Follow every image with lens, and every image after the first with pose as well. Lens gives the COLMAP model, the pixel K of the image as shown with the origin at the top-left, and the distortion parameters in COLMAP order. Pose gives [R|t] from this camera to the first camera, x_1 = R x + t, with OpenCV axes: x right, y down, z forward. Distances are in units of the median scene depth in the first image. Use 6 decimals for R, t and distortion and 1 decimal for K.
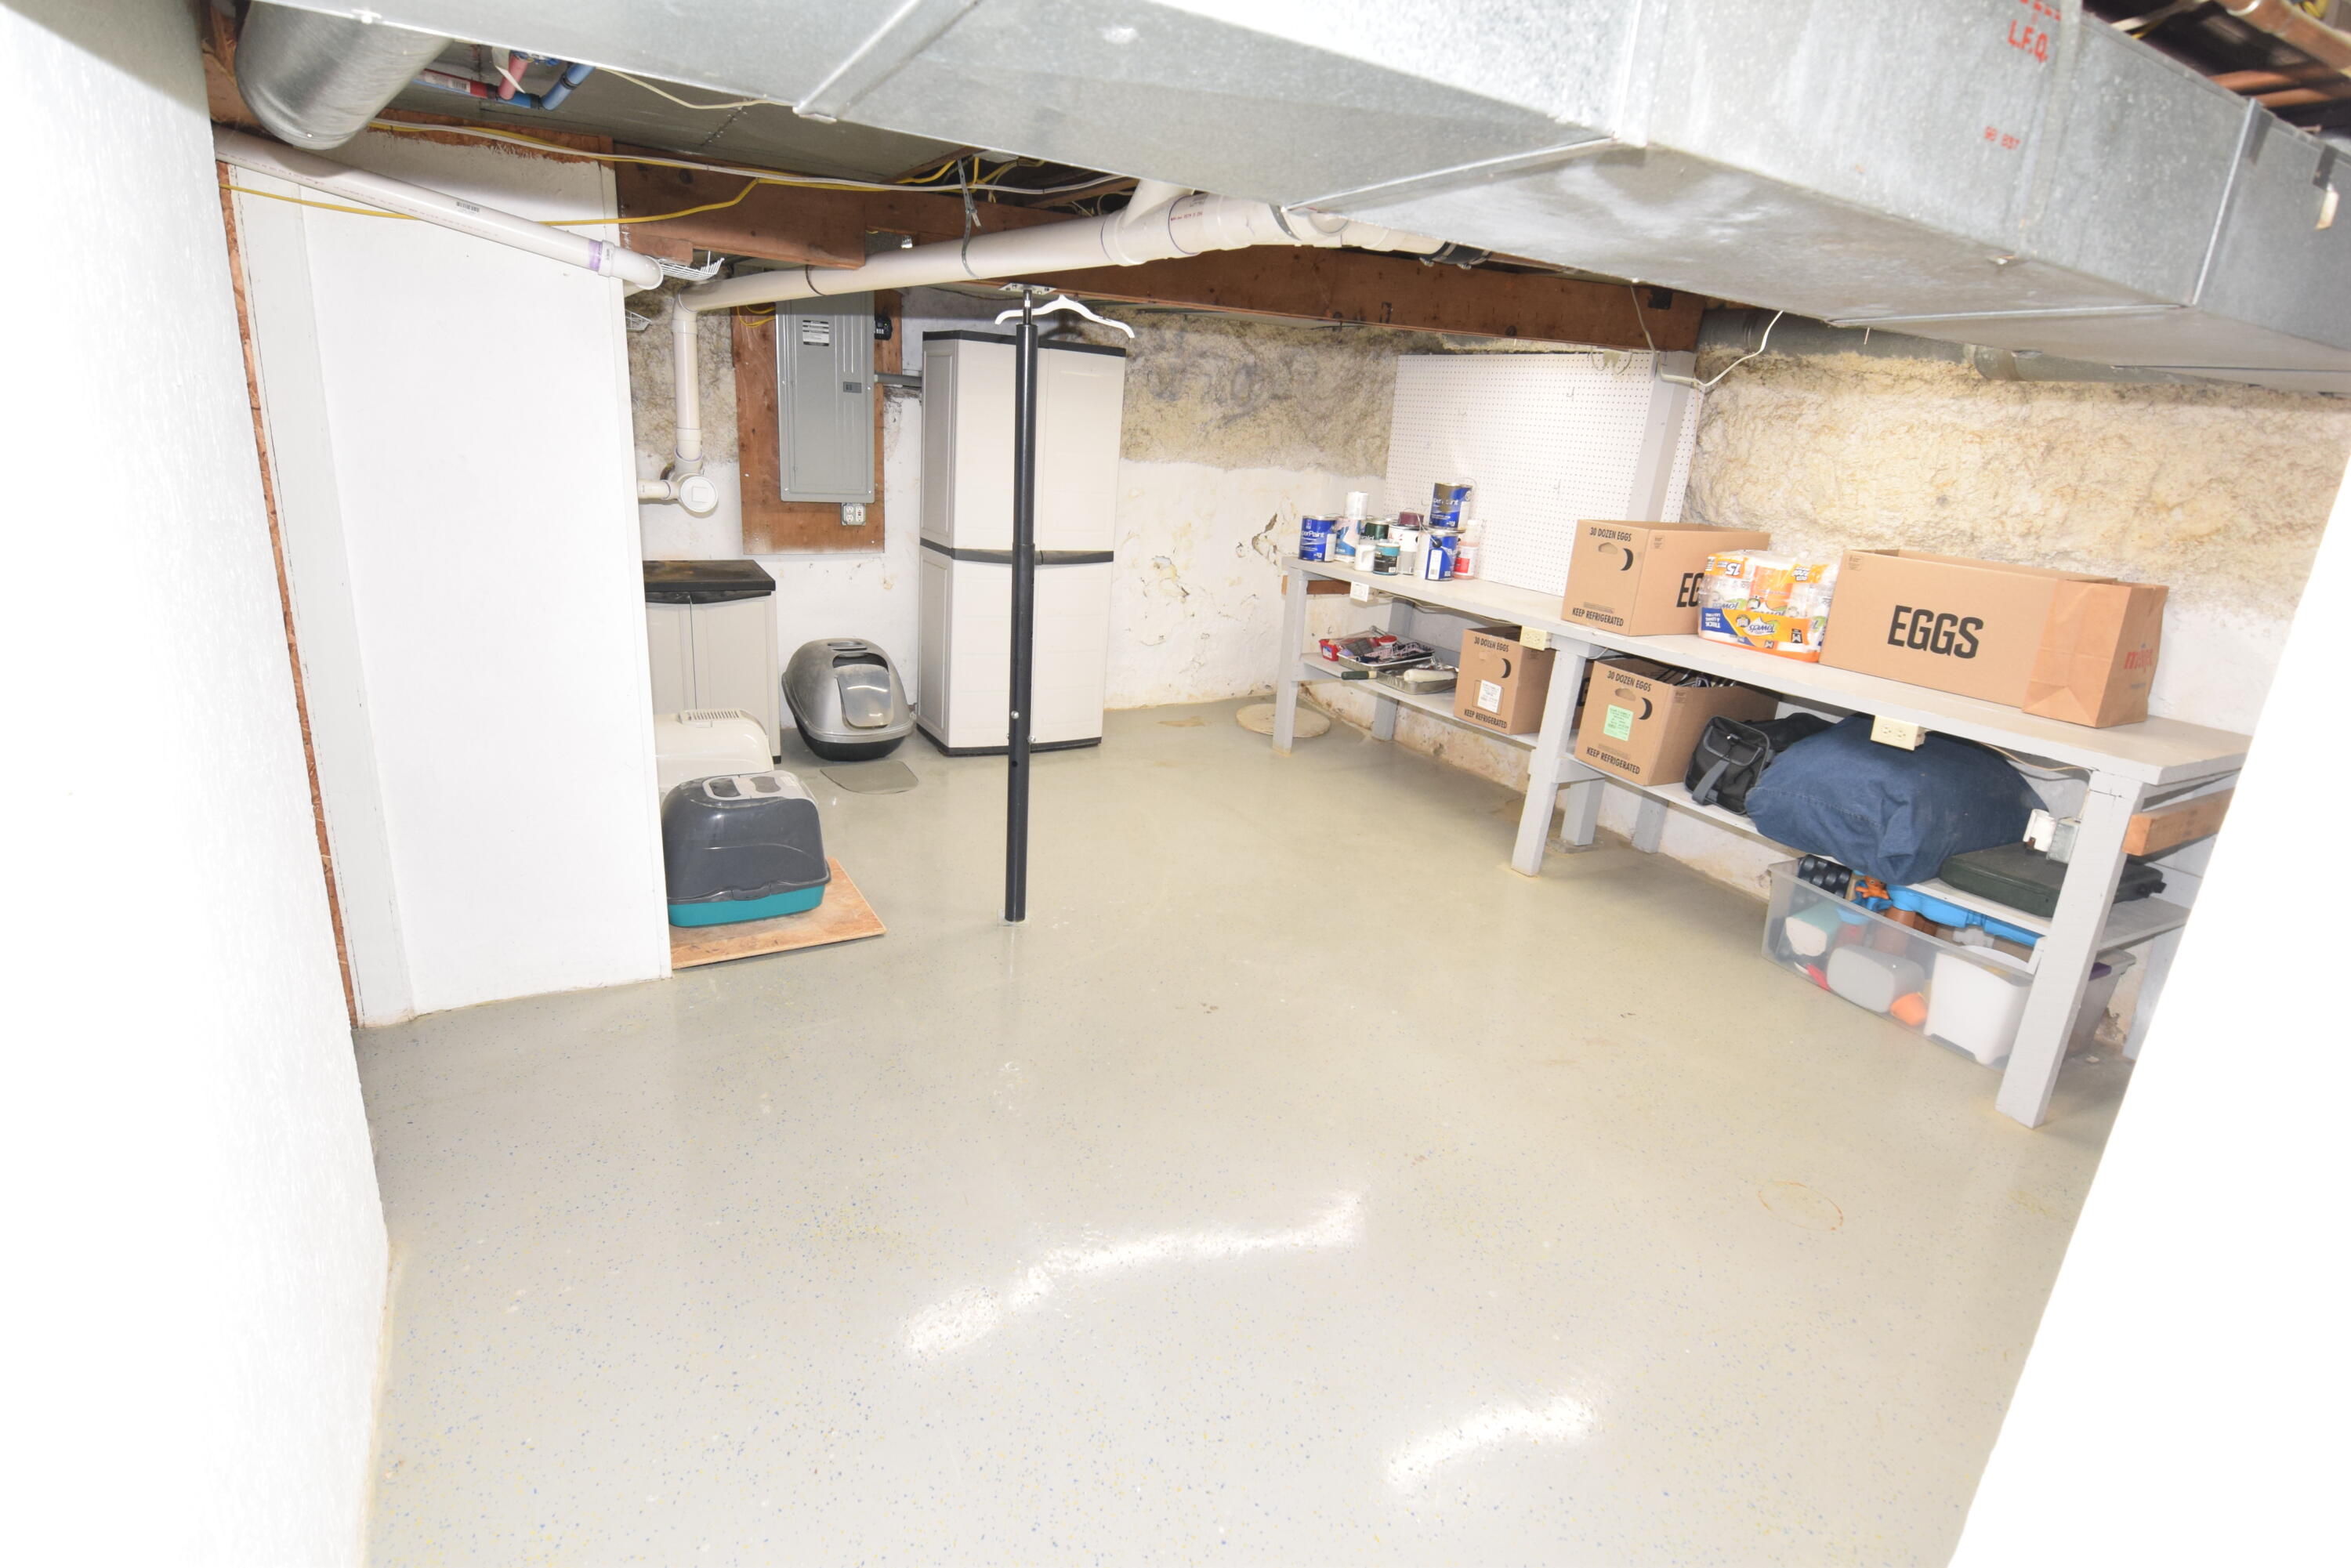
lens RADIAL K [[1138.1, 0, 1175.5], [0, 1138.1, 784.0], [0, 0, 1]] dist [-0.001840, -0.000169]
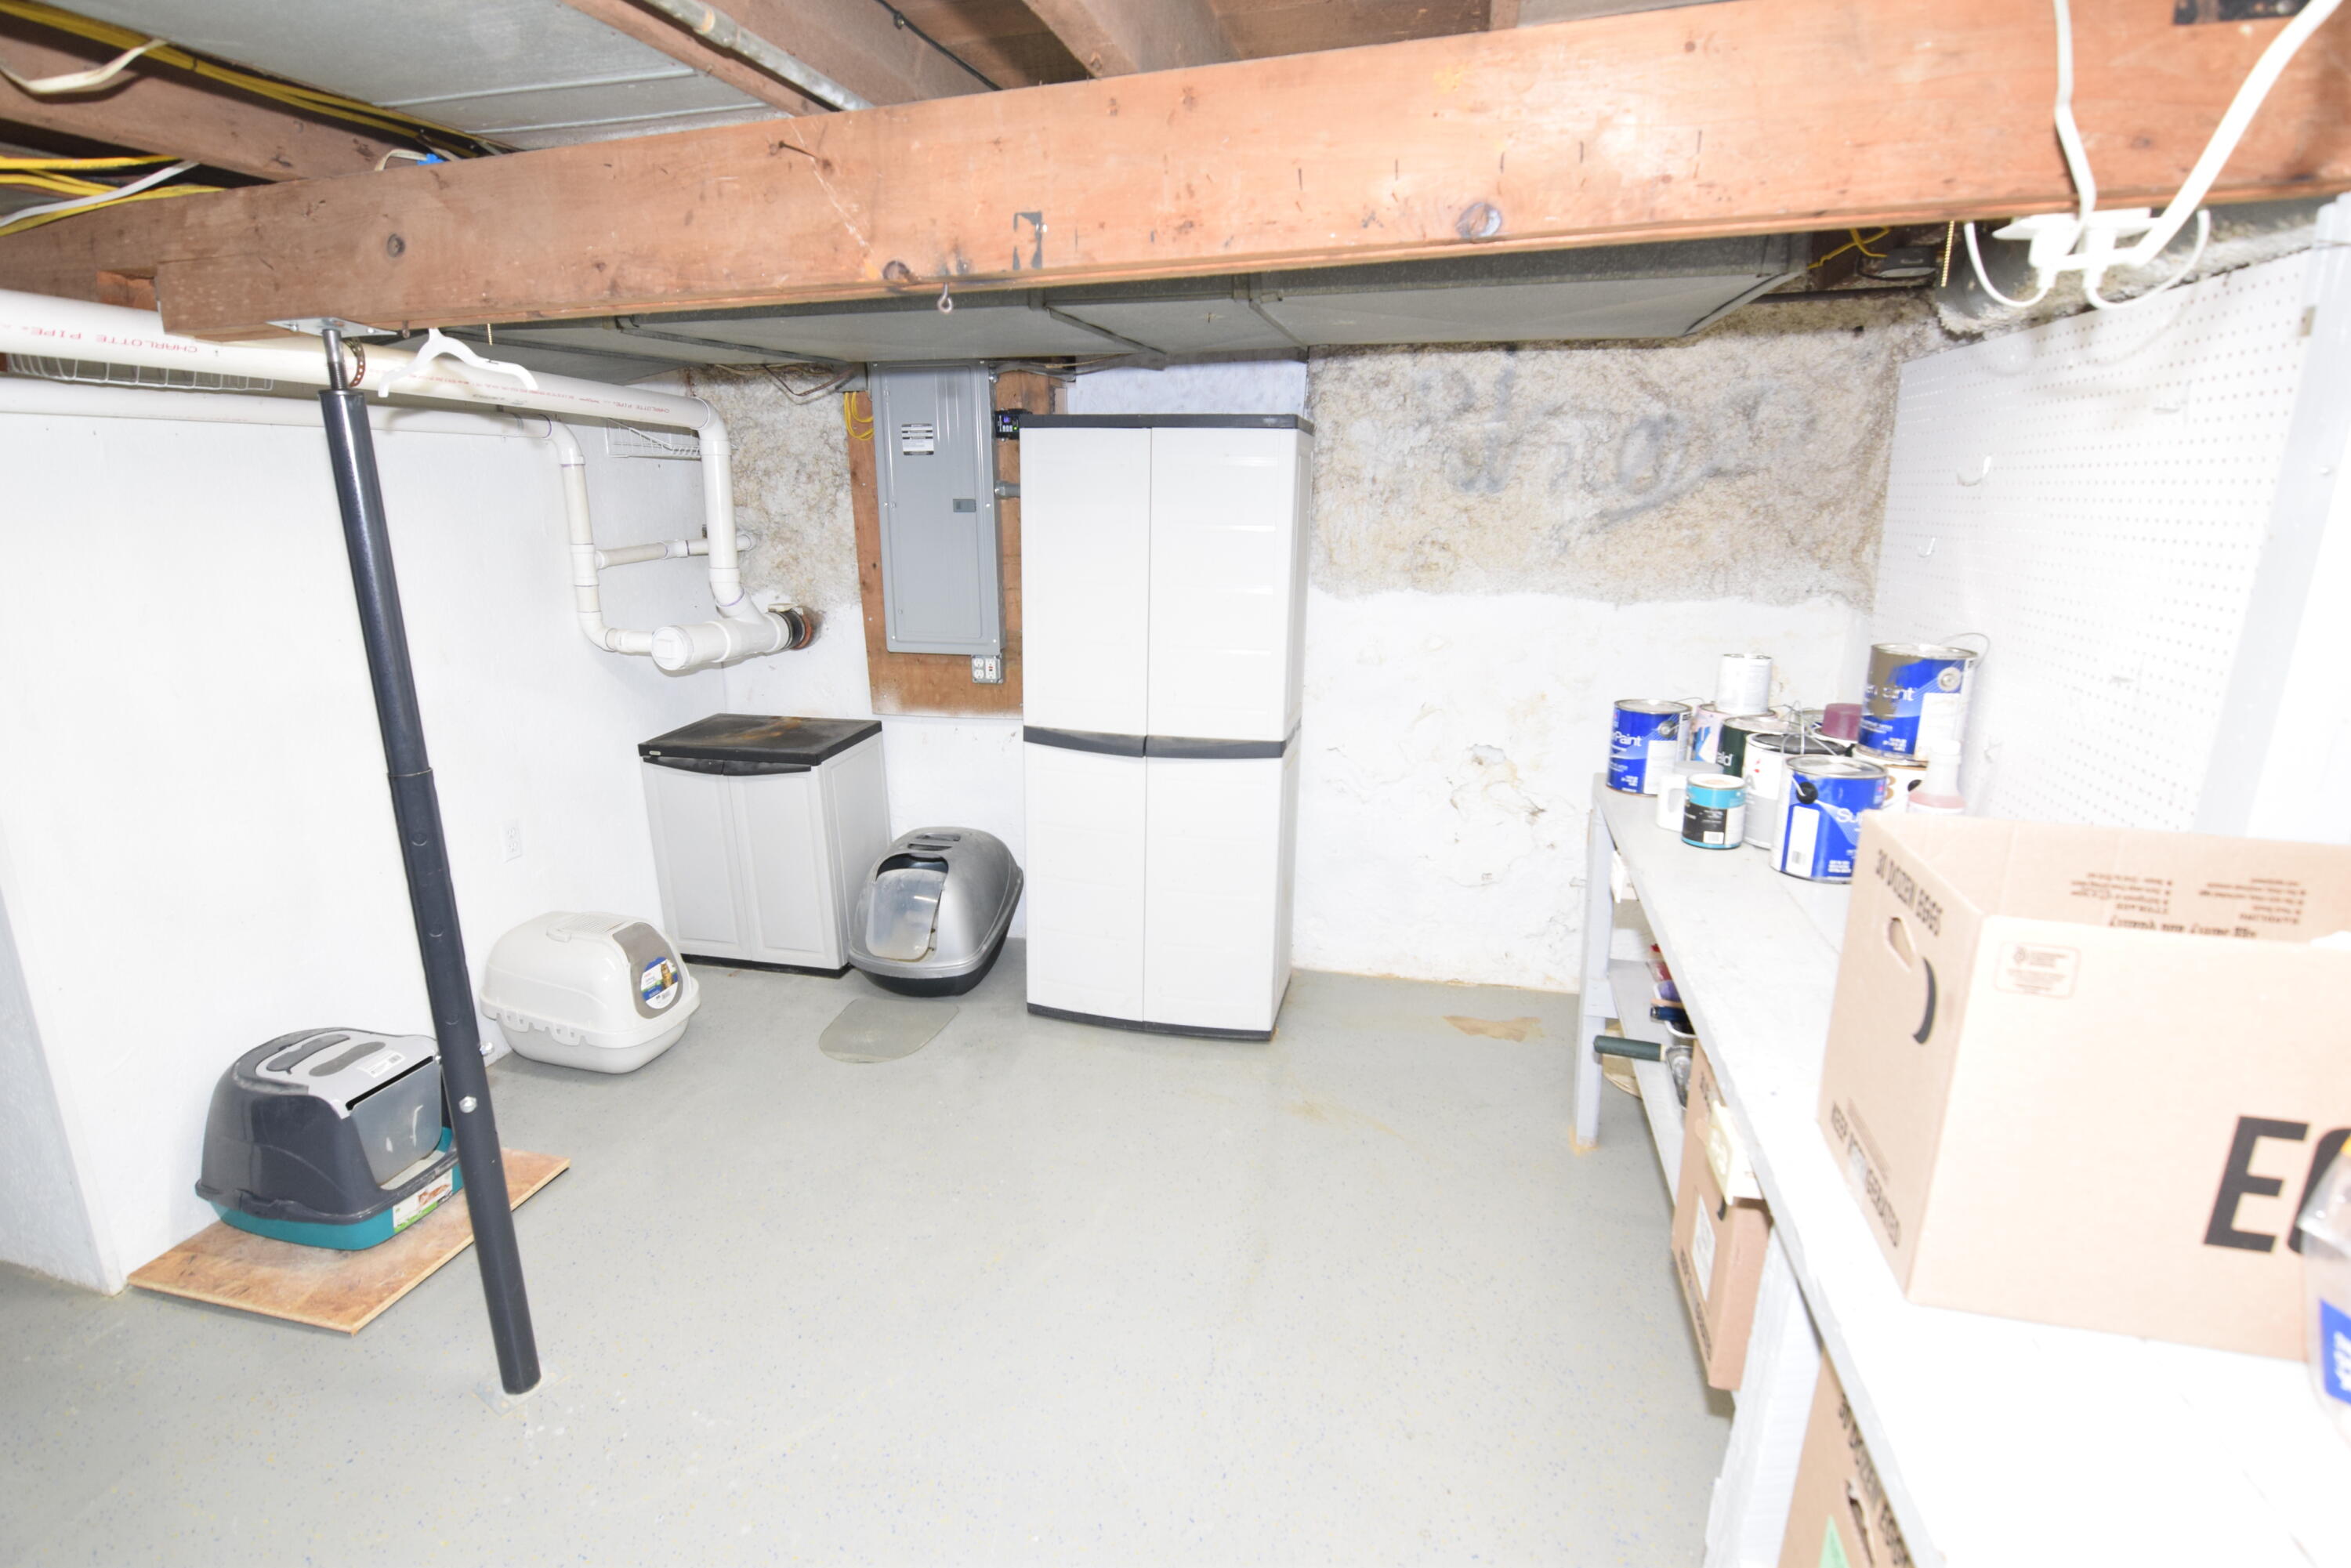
lens RADIAL K [[1161.8, 0, 1175.5], [0, 1161.8, 784.0], [0, 0, 1]] dist [-0.023248, -0.000481]
pose [[0.733039, 0.103118, -0.672325, 0.297749], [-0.166194, 0.985636, -0.030029, -0.141833], [0.659571, 0.133748, 0.739647, 0.465848]]
